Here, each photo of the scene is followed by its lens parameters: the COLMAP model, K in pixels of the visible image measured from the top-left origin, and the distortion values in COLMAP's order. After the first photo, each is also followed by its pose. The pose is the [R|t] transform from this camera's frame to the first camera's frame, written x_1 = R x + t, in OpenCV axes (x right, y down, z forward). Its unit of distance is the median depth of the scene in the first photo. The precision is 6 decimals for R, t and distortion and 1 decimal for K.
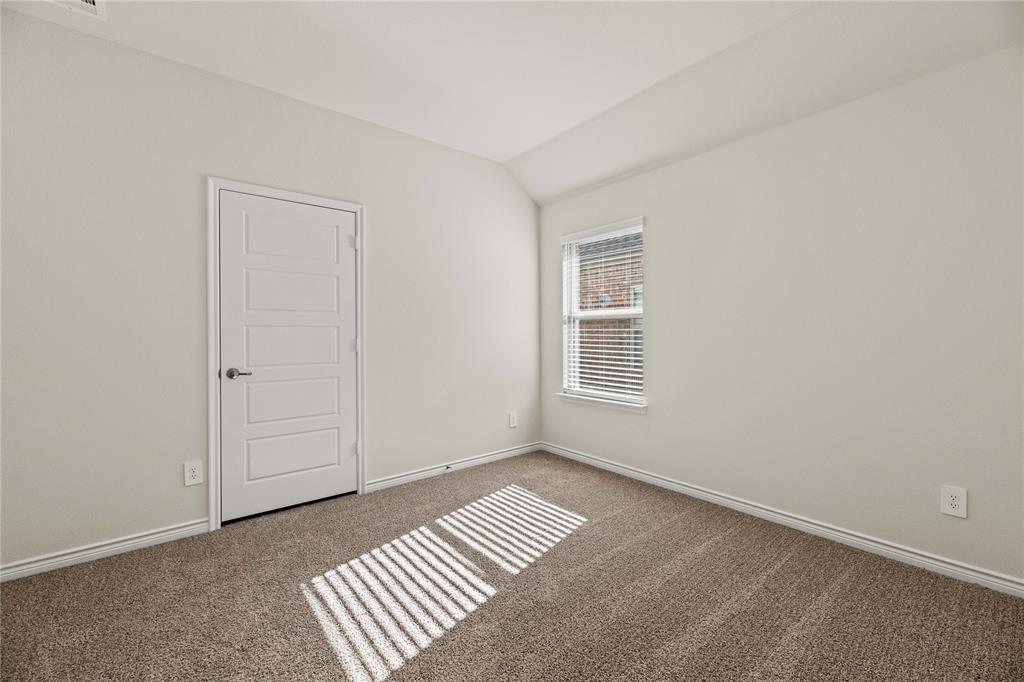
lens RADIAL K [[416.7, 0, 512.0], [0, 416.7, 341.0], [0, 0, 1]] dist [0.000902, -0.000104]
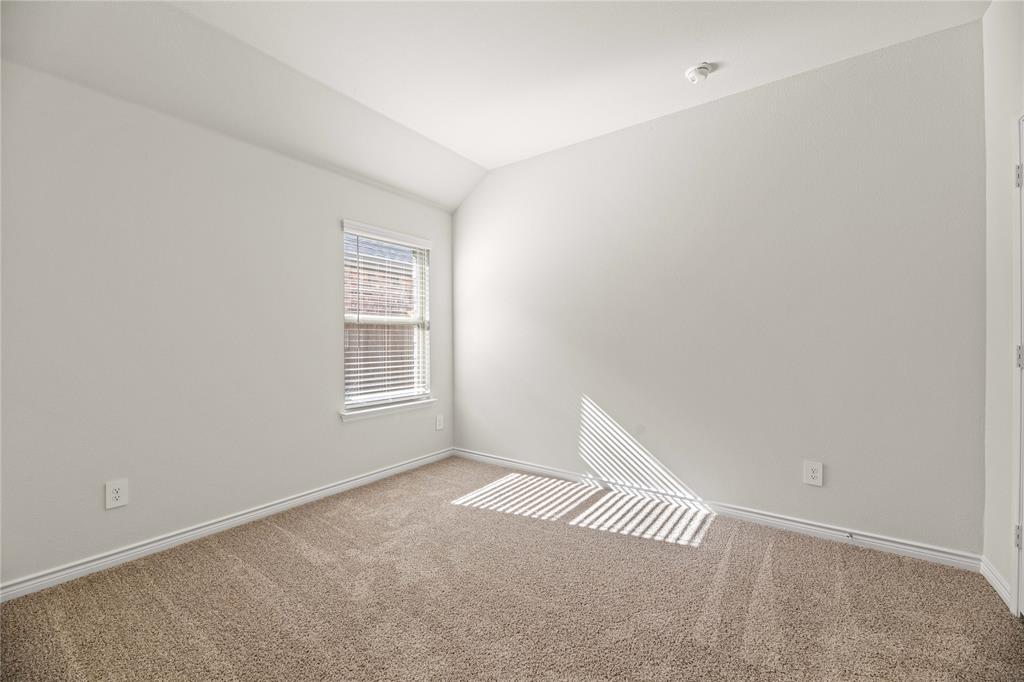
lens RADIAL K [[416.7, 0, 512.0], [0, 416.7, 341.0], [0, 0, 1]] dist [0.000902, -0.000104]
pose [[-0.244442, -0.003266, 0.969658, -0.913675], [0.012086, 0.999906, 0.006414, -0.016712], [-0.969589, 0.013287, -0.244380, 1.066118]]
